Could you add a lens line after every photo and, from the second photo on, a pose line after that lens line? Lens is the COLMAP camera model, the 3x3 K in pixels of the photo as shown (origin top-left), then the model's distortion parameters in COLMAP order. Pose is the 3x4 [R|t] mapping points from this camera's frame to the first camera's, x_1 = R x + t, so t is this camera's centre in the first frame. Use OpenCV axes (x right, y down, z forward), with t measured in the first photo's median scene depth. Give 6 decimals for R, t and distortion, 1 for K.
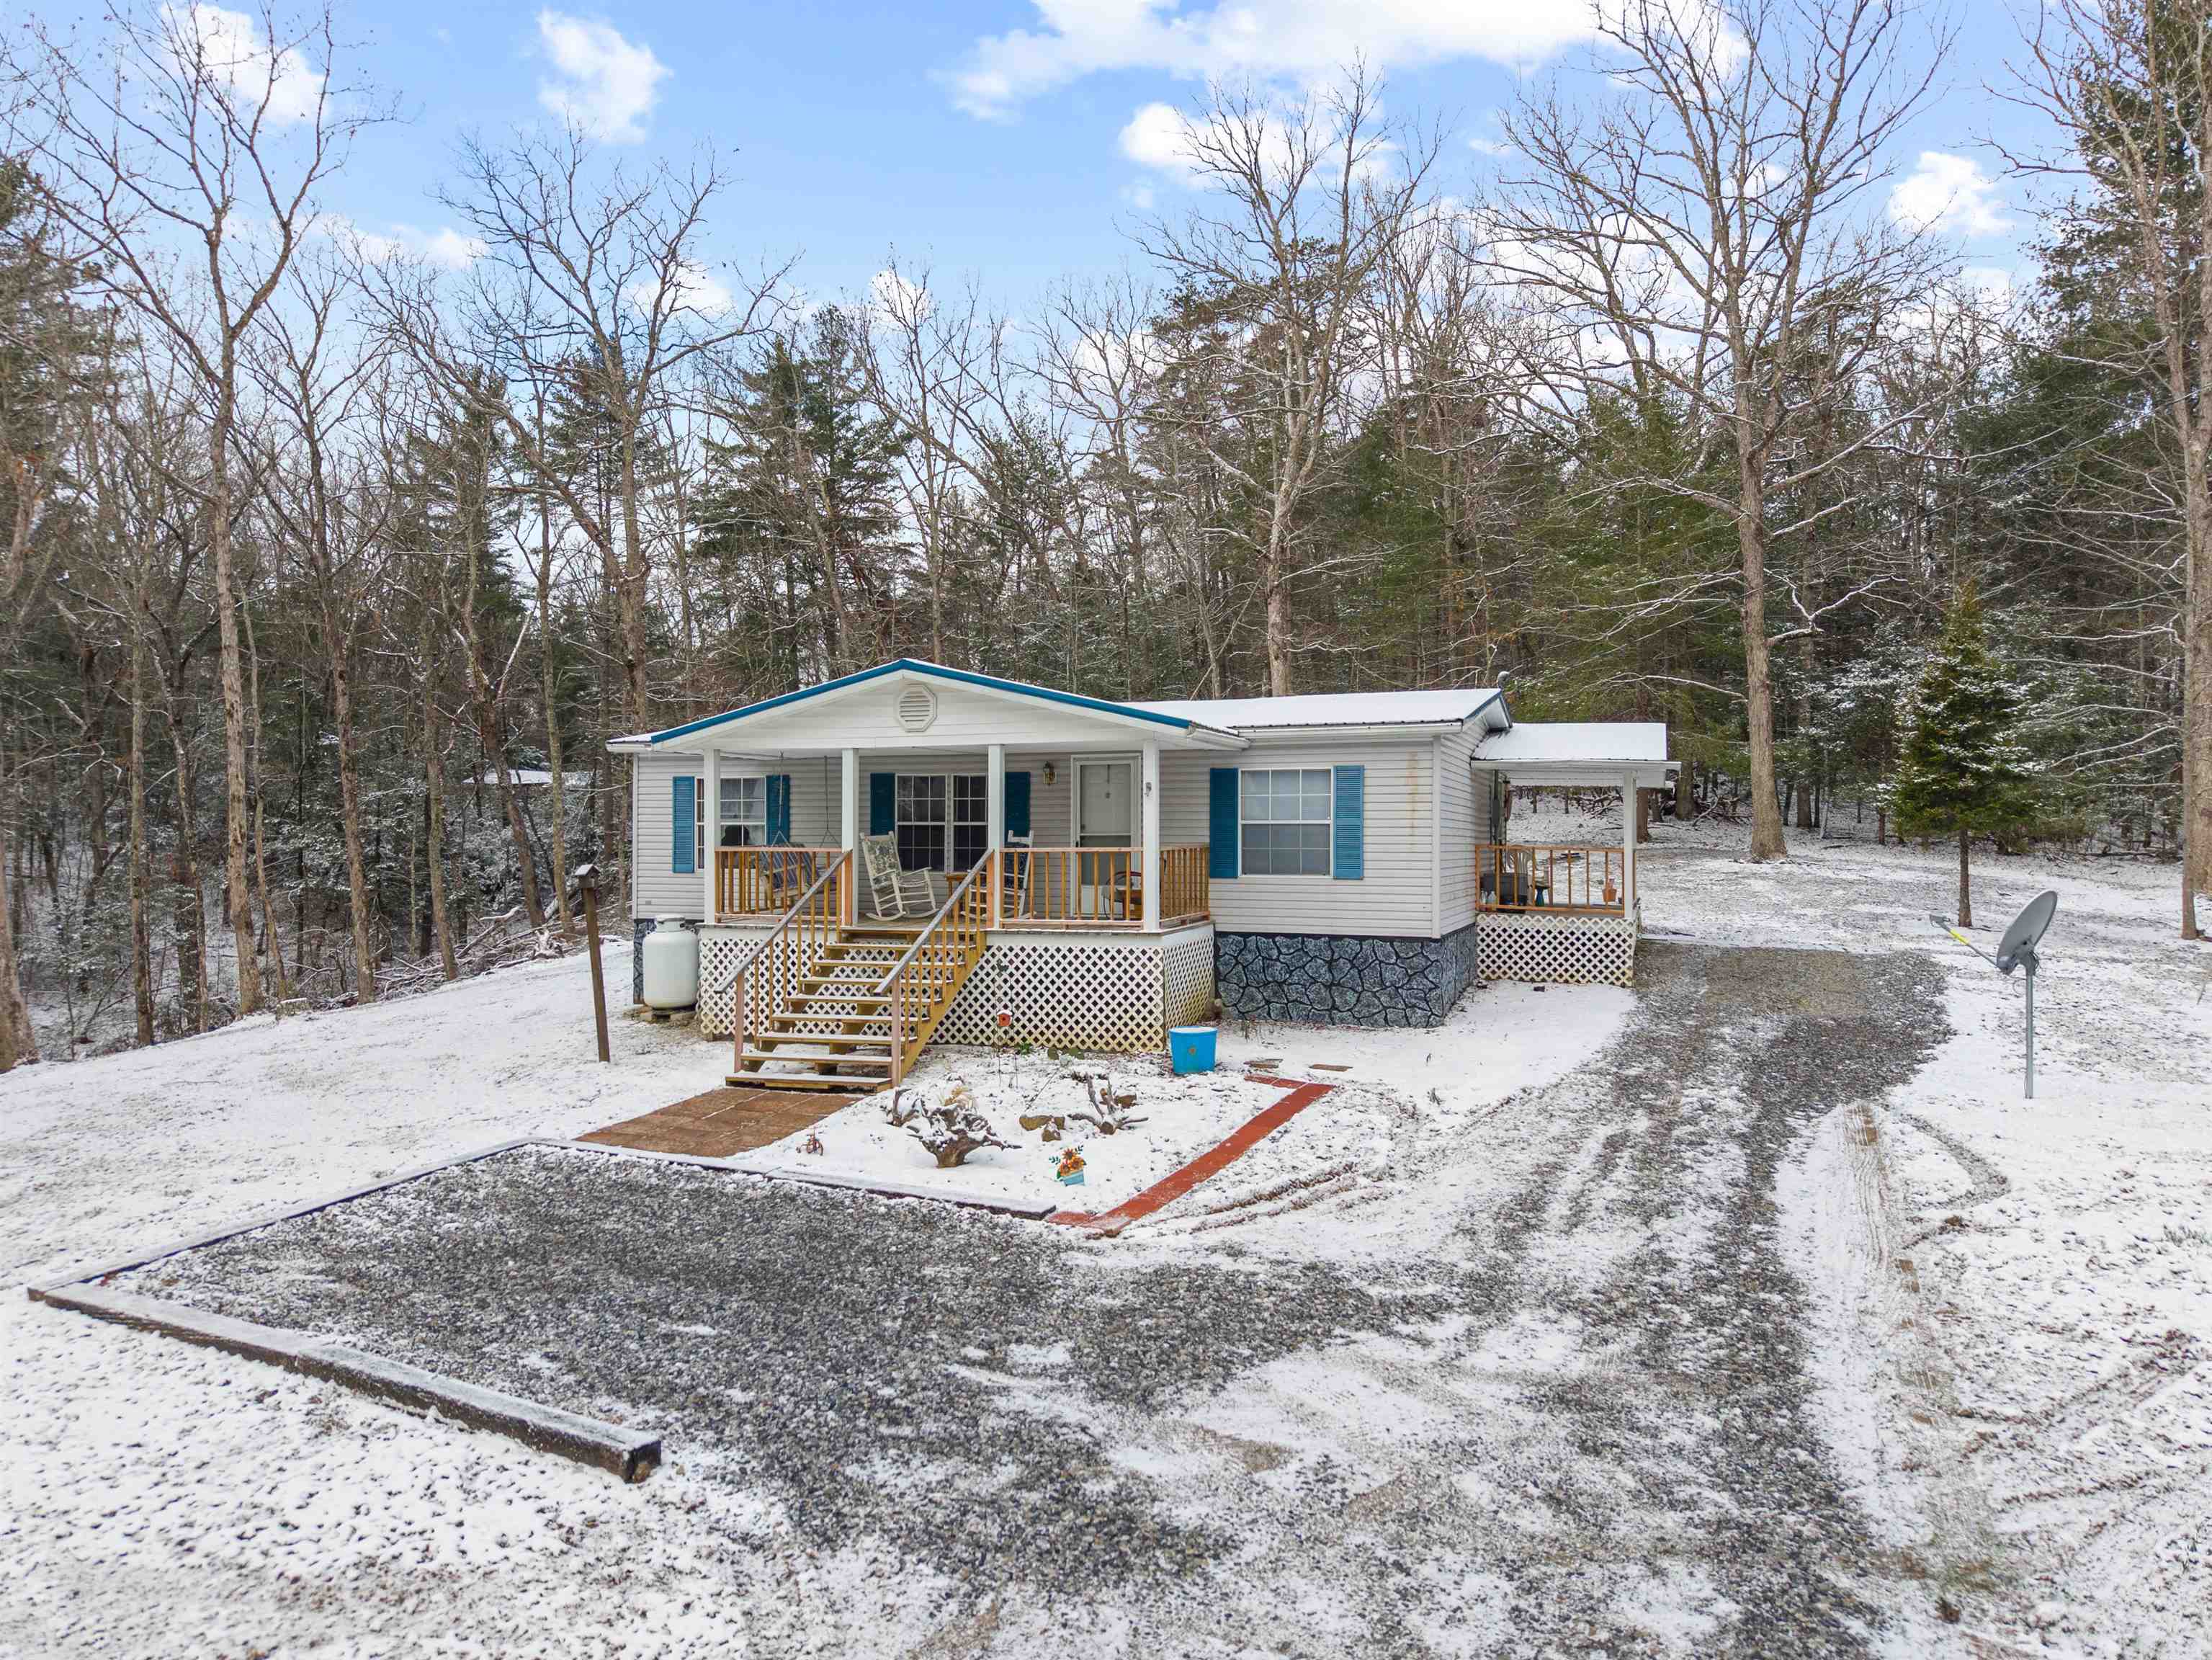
lens RADIAL K [[1522.2, 0, 1106.0], [0, 1522.2, 830.0], [0, 0, 1]] dist [0.007486, -0.005187]
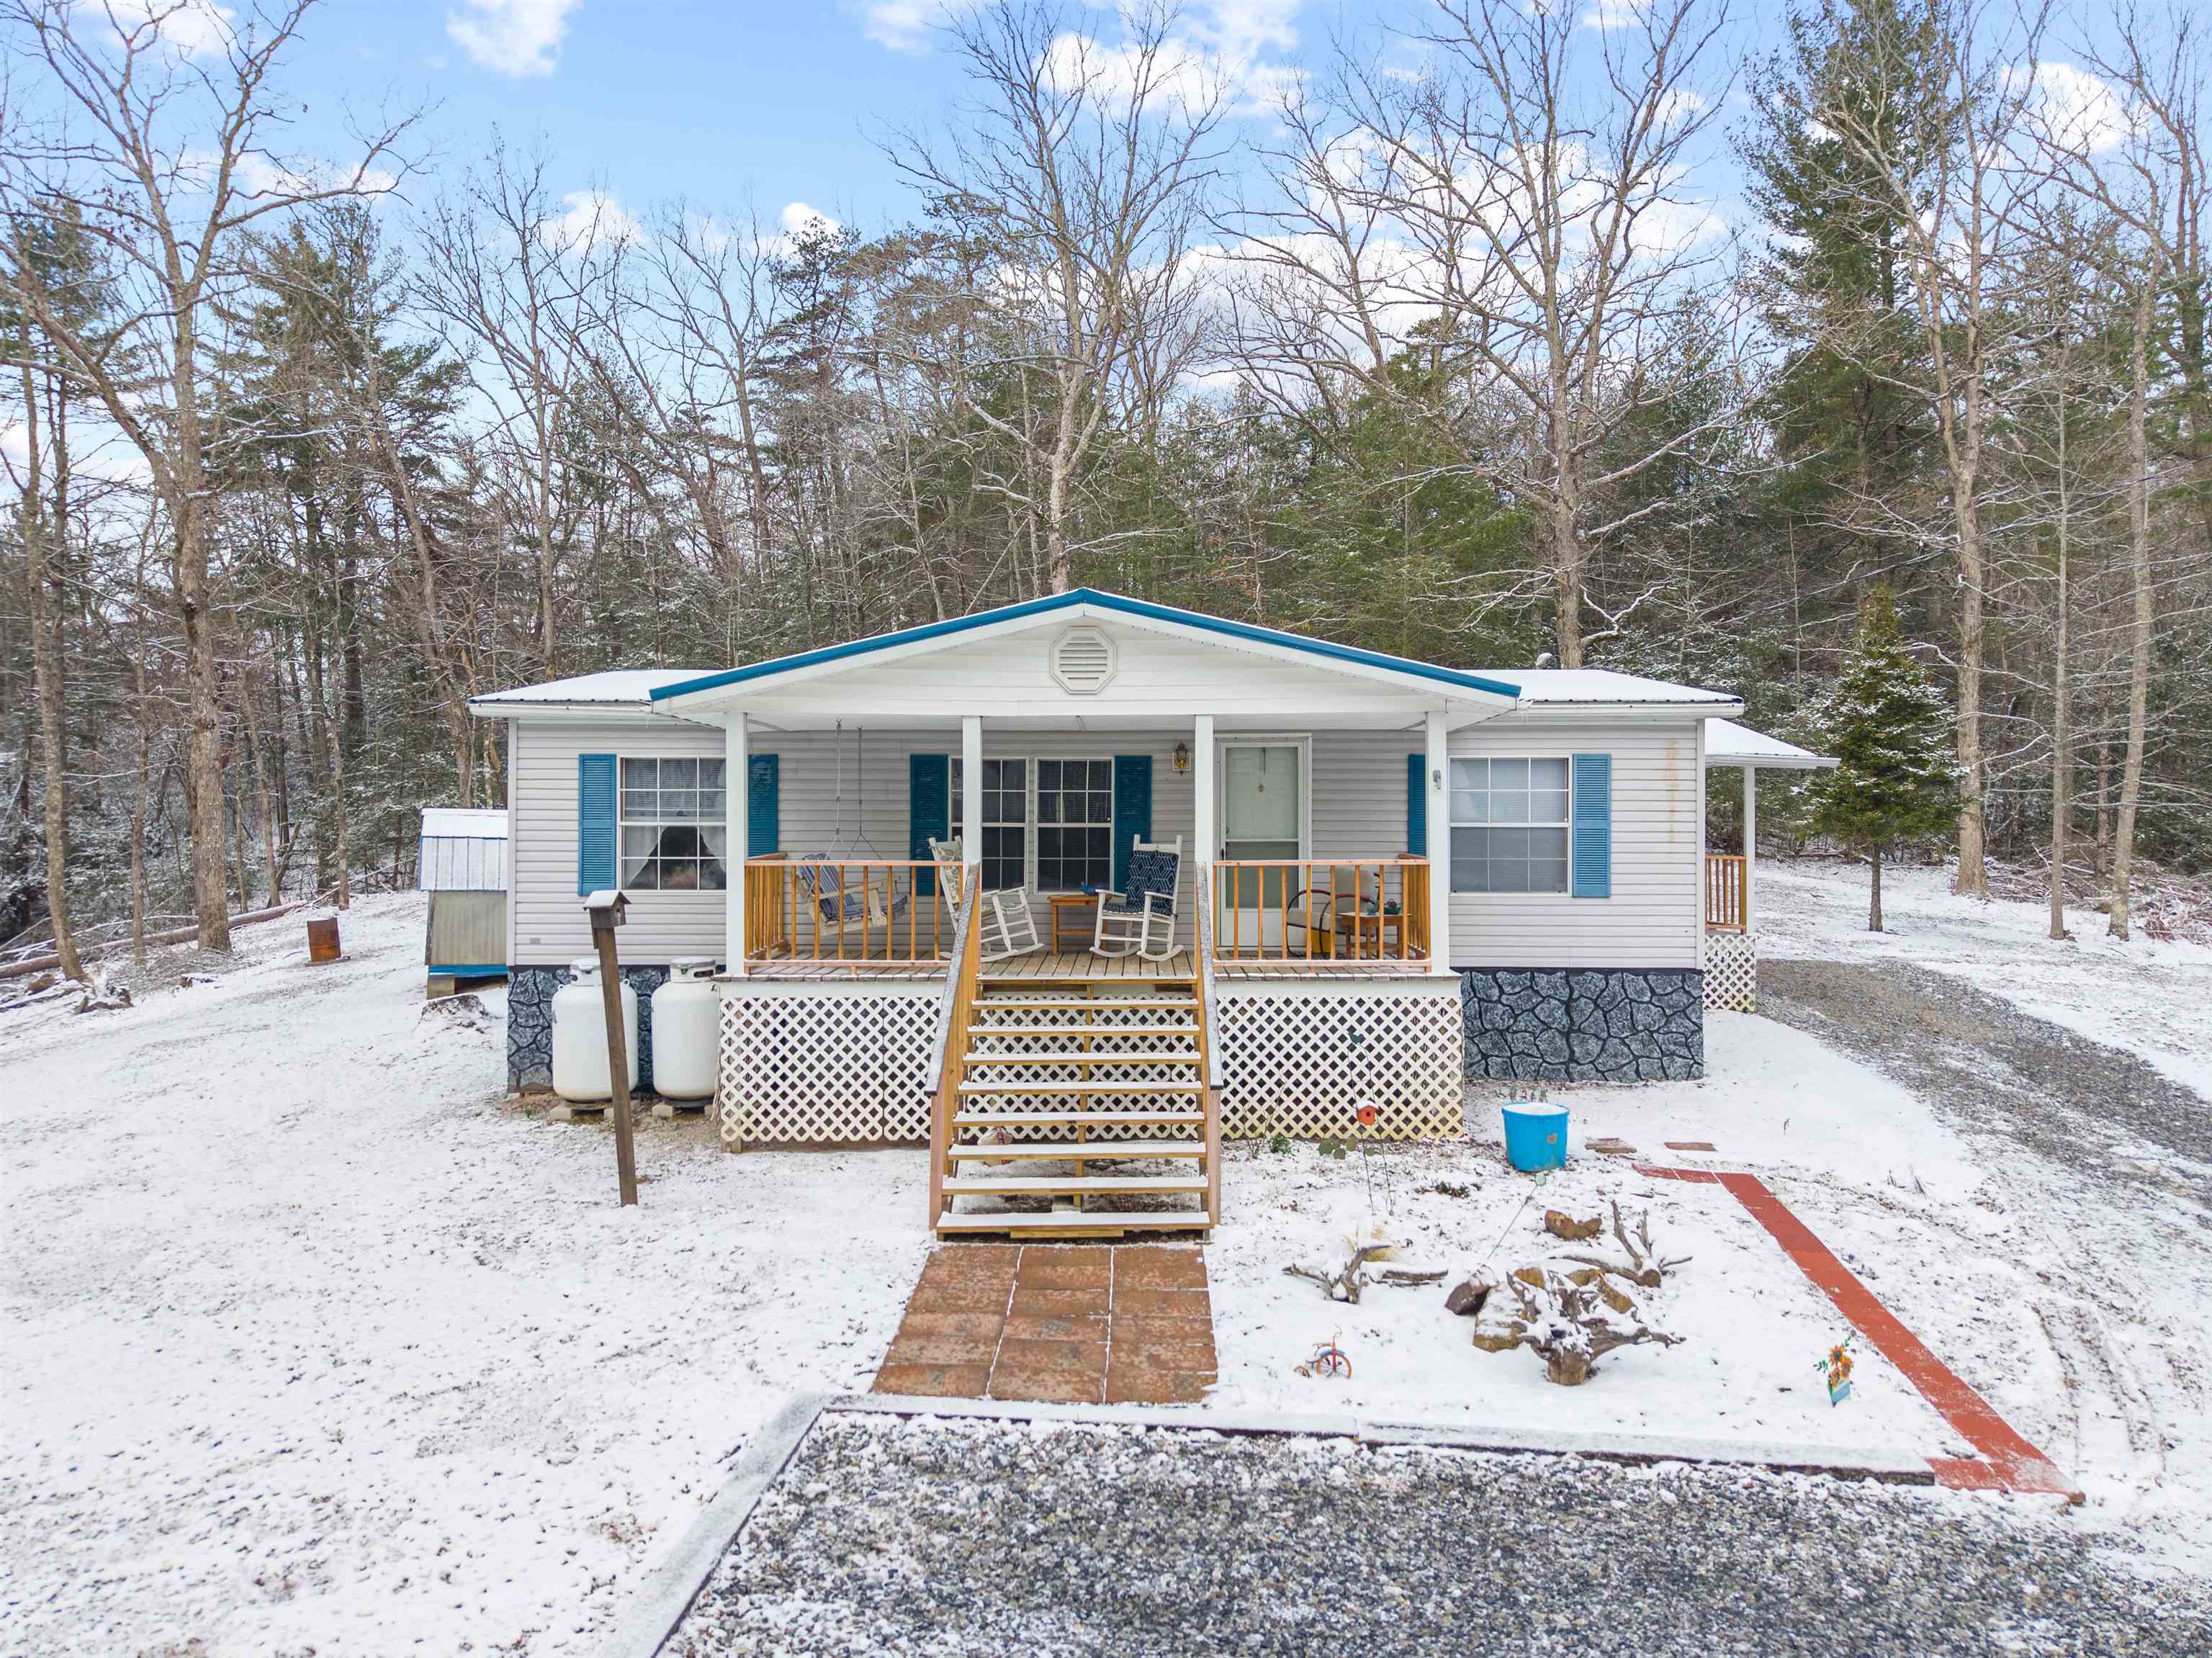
lens RADIAL K [[1521.9, 0, 1106.0], [0, 1521.9, 829.0], [0, 0, 1]] dist [0.007486, -0.005187]
pose [[0.940168, 0.001999, 0.340705, -0.364656], [-0.002068, 0.999998, -0.000159, -0.002881], [-0.340704, -0.000555, 0.940170, 0.351191]]
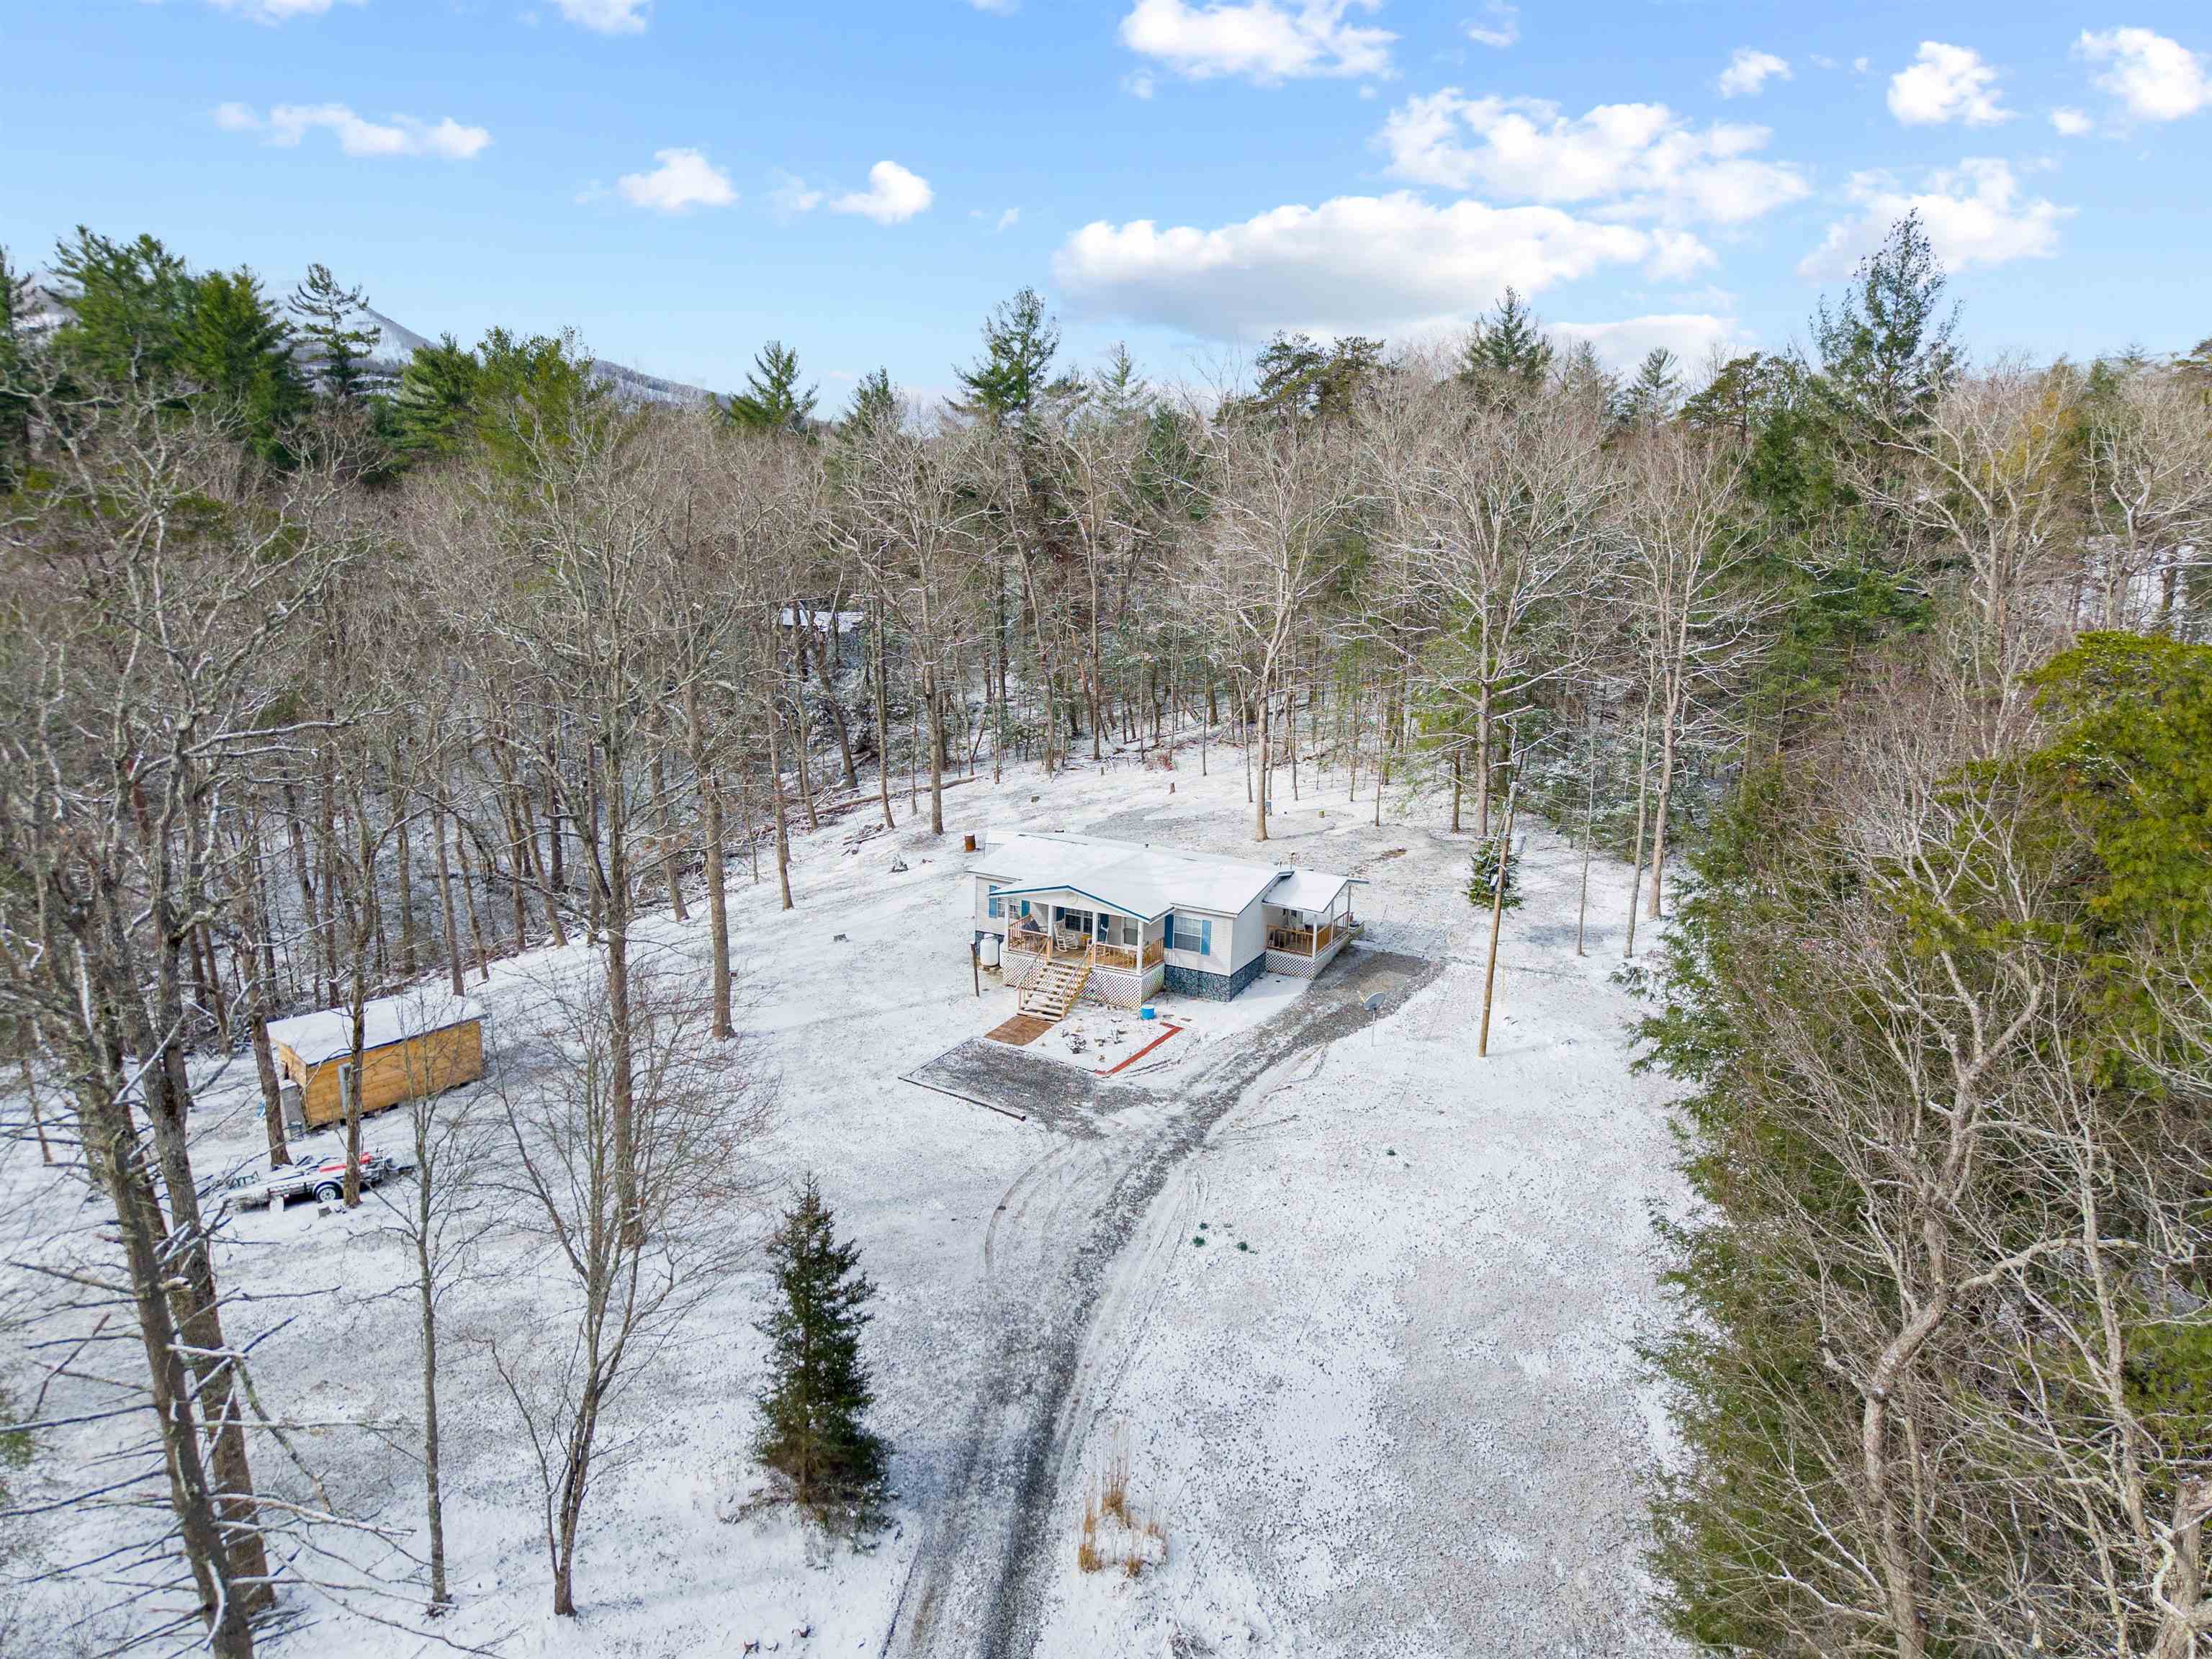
lens RADIAL K [[1555.5, 0, 1171.3], [0, 1555.5, 806.0], [0, 0, 1]] dist [-0.000066, -0.001880]
pose [[0.996452, 0.058388, -0.060622, 0.284419], [-0.044880, 0.977905, 0.204178, -0.991935], [0.071205, -0.200732, 0.977055, -2.258439]]
